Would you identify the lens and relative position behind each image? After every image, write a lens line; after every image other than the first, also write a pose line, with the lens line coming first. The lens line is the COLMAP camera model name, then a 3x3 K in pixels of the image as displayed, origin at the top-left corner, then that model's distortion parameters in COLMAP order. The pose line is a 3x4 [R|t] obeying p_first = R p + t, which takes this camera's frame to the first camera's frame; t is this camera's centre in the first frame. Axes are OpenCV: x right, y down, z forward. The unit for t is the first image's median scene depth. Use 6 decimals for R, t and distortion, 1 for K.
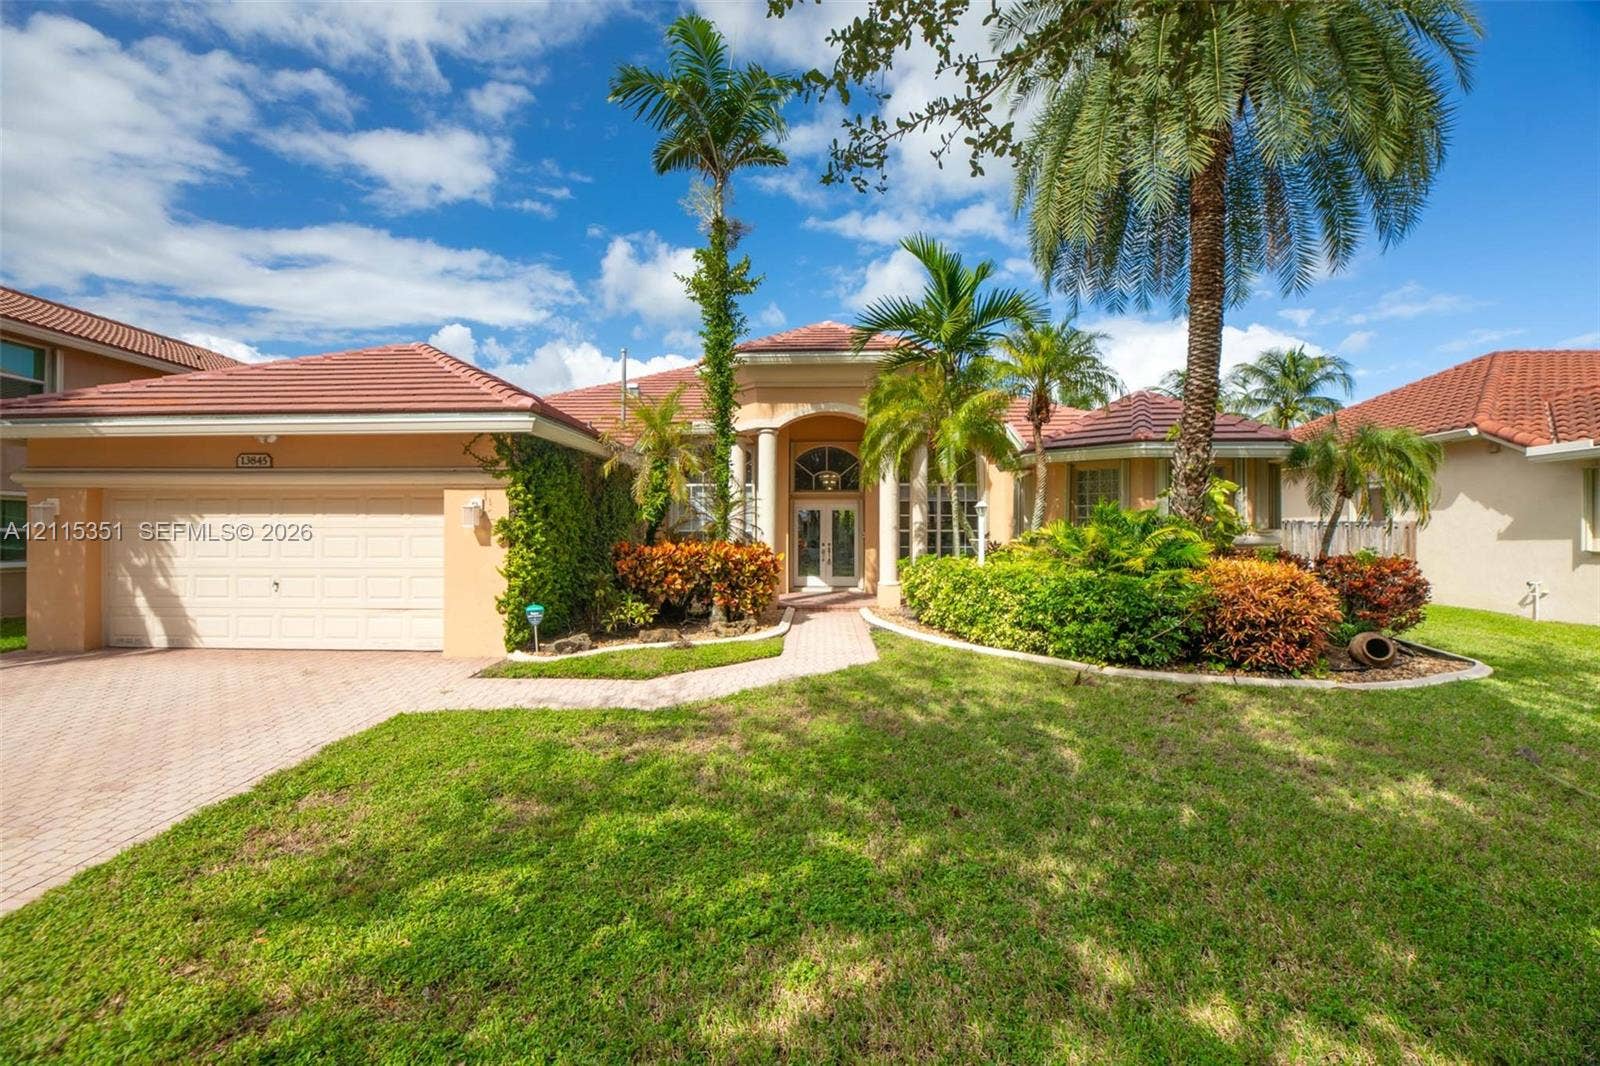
lens RADIAL K [[659.9, 0, 804.8], [0, 659.9, 533.4], [0, 0, 1]] dist [-0.010253, -0.000809]
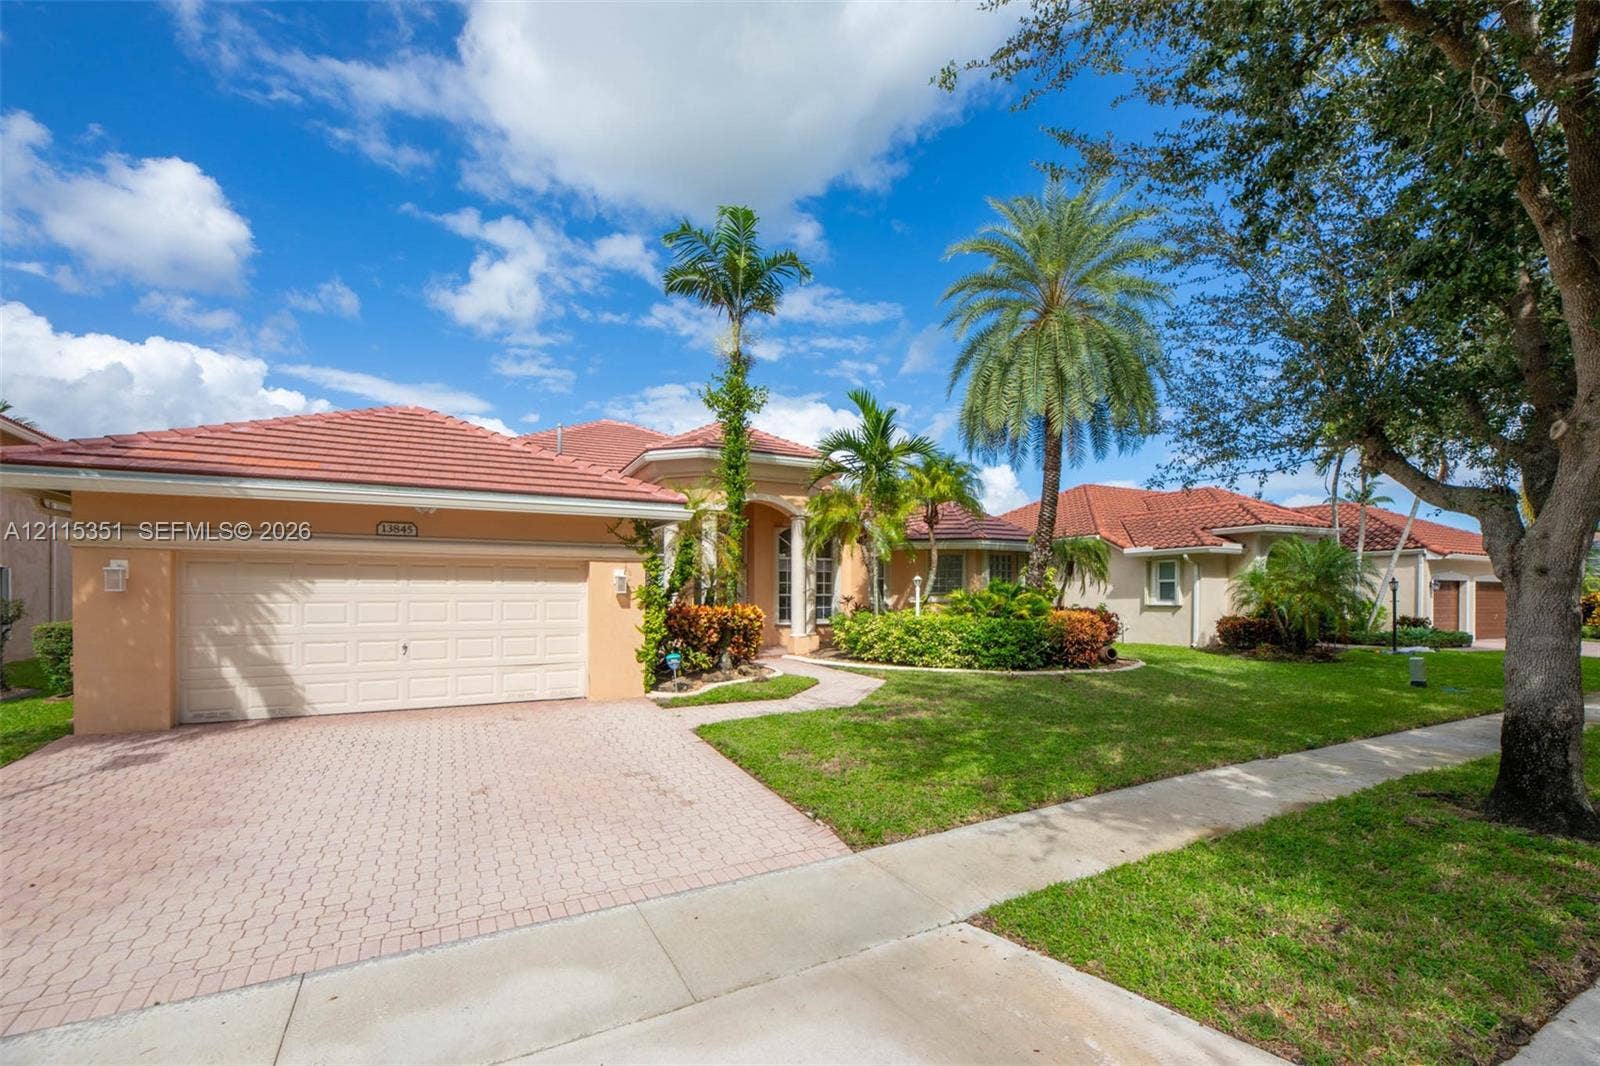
lens RADIAL K [[695.5, 0, 819.7], [0, 695.5, 618.4], [0, 0, 1]] dist [-0.011932, -0.000354]
pose [[0.855222, -0.018812, 0.517920, -0.752768], [0.001442, 0.999424, 0.033920, -0.004622], [-0.518259, -0.028263, 0.854756, -0.264249]]
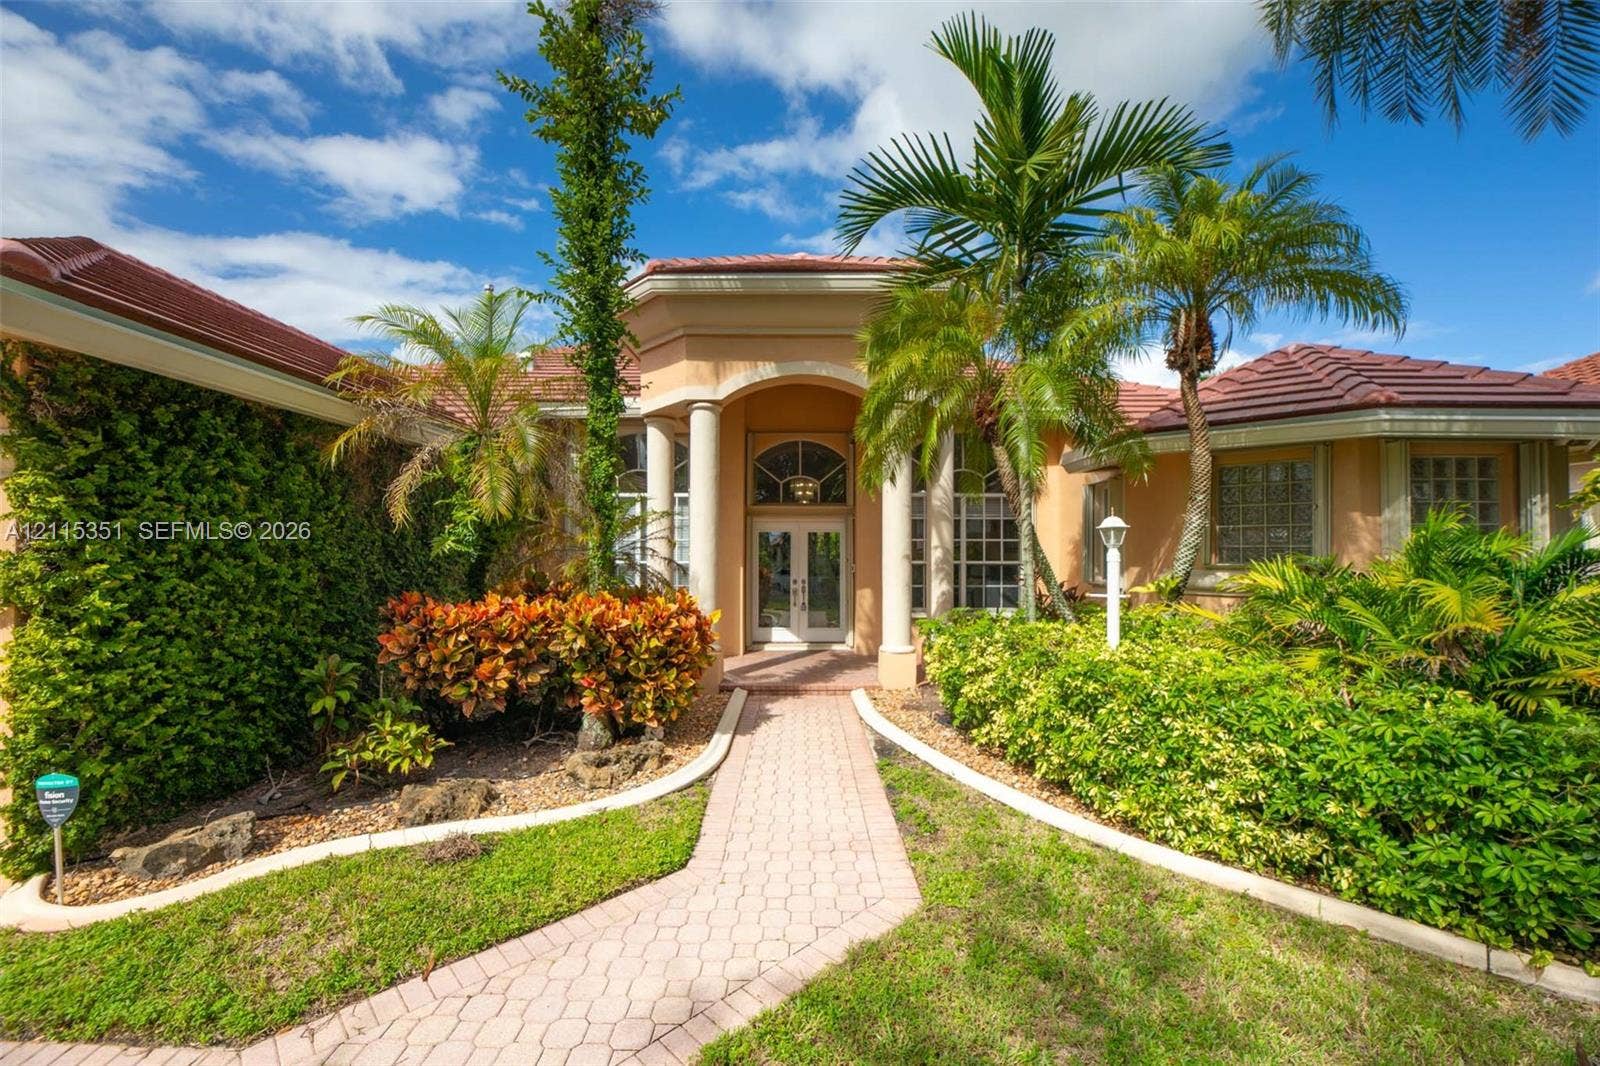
lens RADIAL K [[659.9, 0, 805.0], [0, 659.9, 549.2], [0, 0, 1]] dist [-0.010253, -0.000809]
pose [[0.999337, -0.000187, 0.036416, 0.023184], [0.000466, 0.999971, -0.007634, -0.020086], [-0.036414, 0.007646, 0.999308, 0.513439]]
